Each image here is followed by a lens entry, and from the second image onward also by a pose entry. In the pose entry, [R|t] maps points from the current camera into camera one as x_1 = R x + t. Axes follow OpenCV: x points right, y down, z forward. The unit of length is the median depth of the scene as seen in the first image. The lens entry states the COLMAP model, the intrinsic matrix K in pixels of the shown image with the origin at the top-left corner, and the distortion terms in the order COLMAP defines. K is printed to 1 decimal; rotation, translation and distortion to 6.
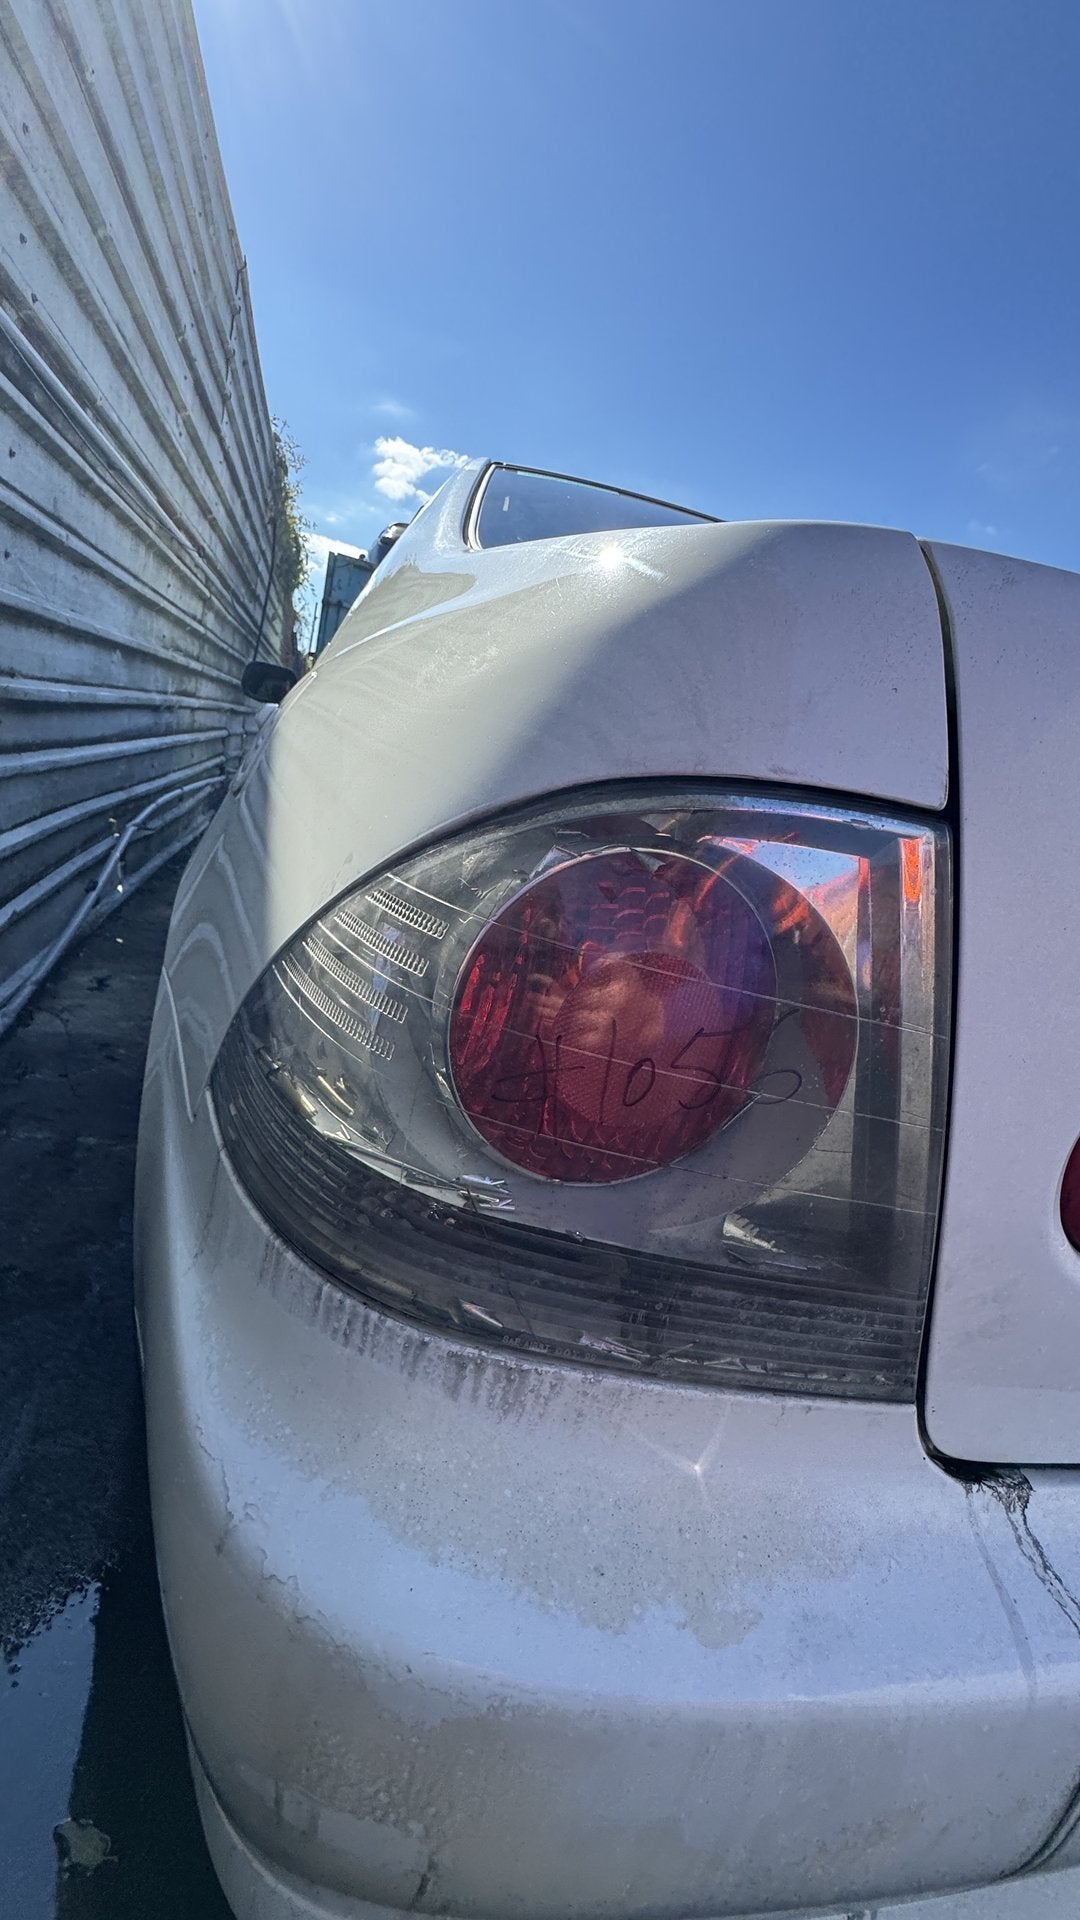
lens RADIAL K [[769.8, 0, 540.4], [0, 769.8, 958.4], [0, 0, 1]] dist [-0.002821, -0.000122]
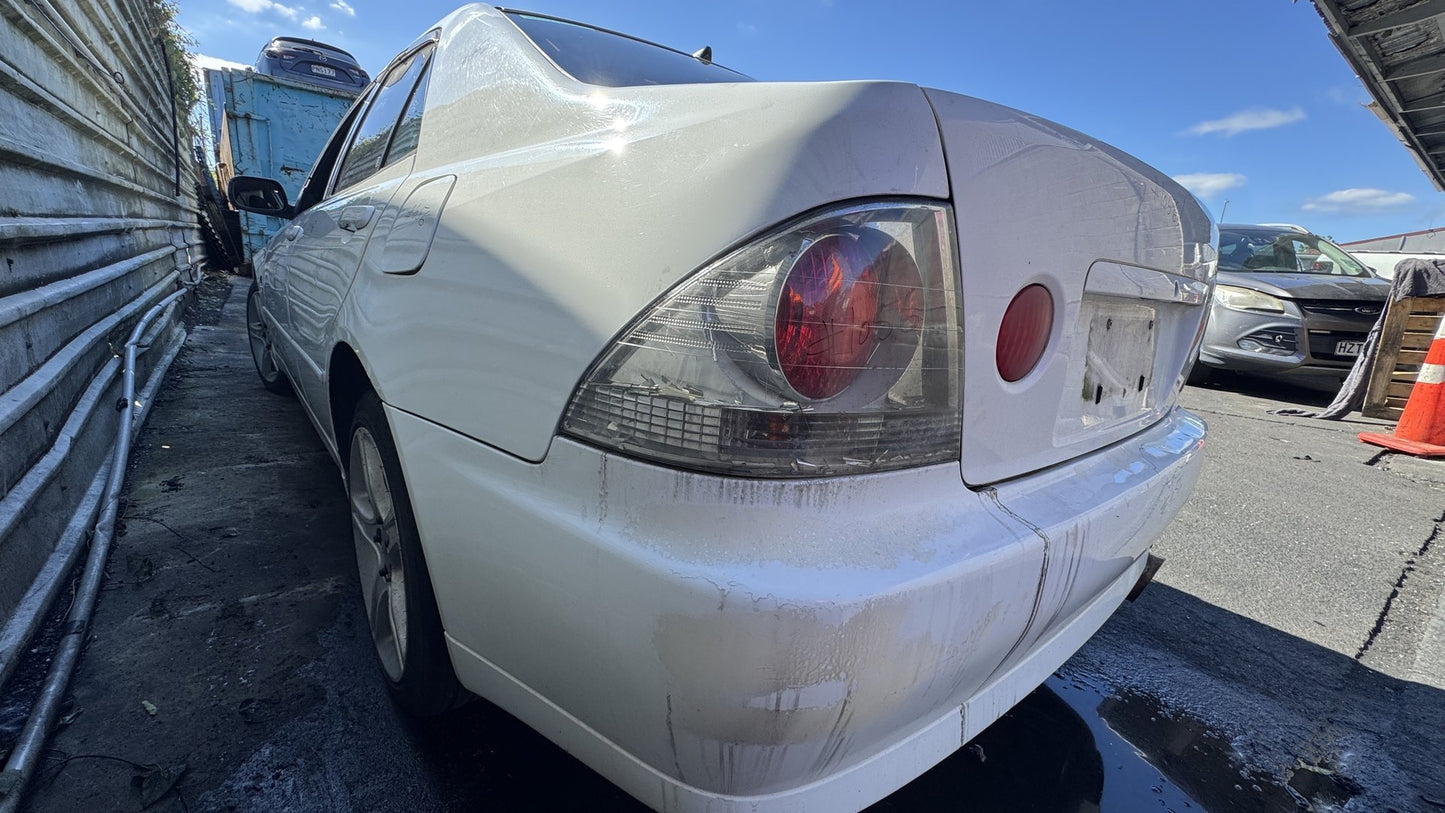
lens RADIAL K [[579.3, 0, 721.8], [0, 579.3, 404.0], [0, 0, 1]] dist [-0.002821, -0.000122]
pose [[0.909574, -0.242979, 0.337101, -0.108942], [0.221736, 0.969884, 0.100790, 0.011873], [-0.351439, -0.016928, 0.936058, -0.059020]]
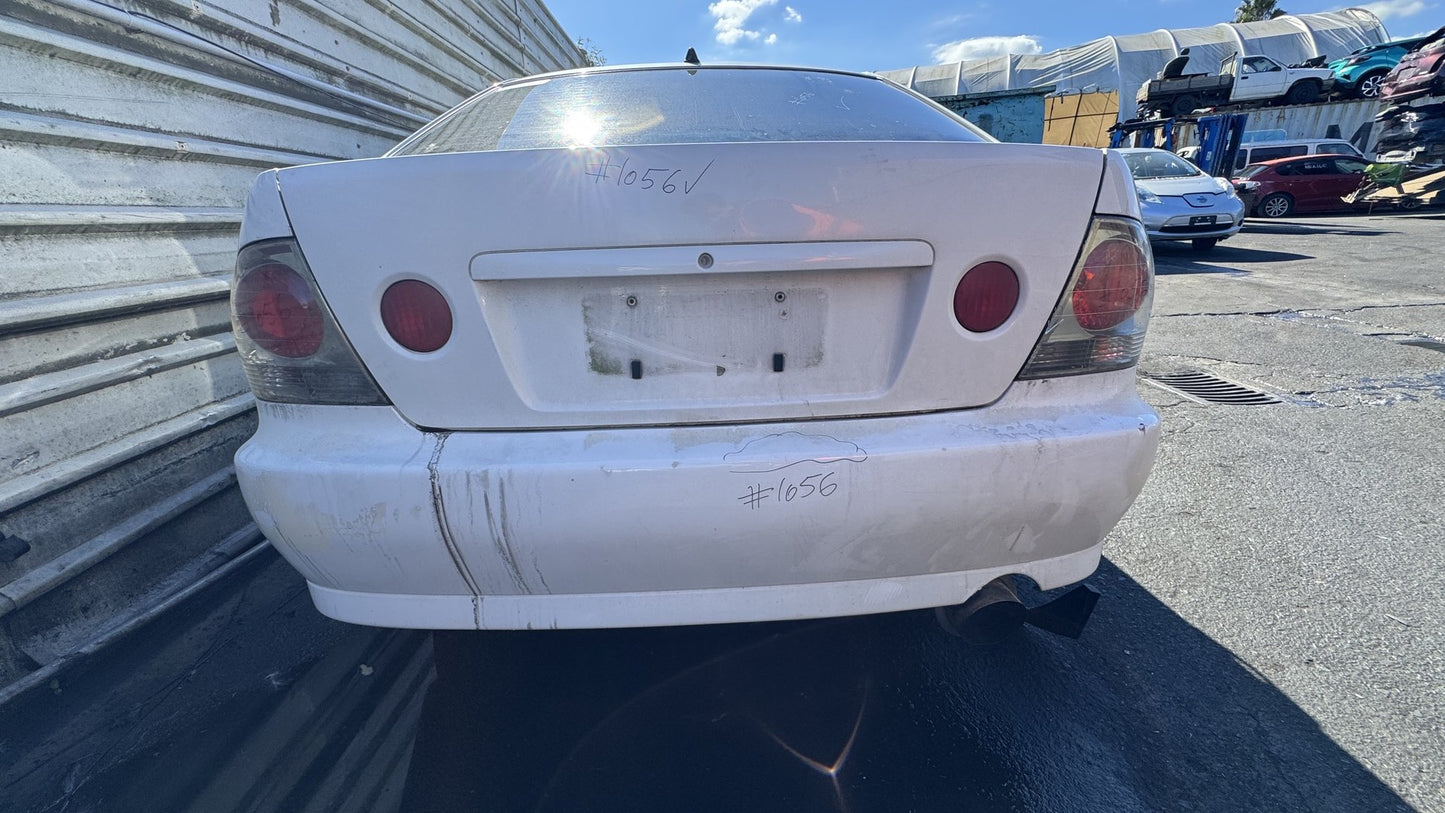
lens RADIAL K [[579.3, 0, 721.8], [0, 579.3, 404.0], [0, 0, 1]] dist [-0.002821, -0.000122]
pose [[0.934503, -0.177429, -0.308583, 0.399537], [0.189862, 0.981755, 0.010482, 0.124930], [0.301093, -0.068384, 0.951140, -0.147542]]
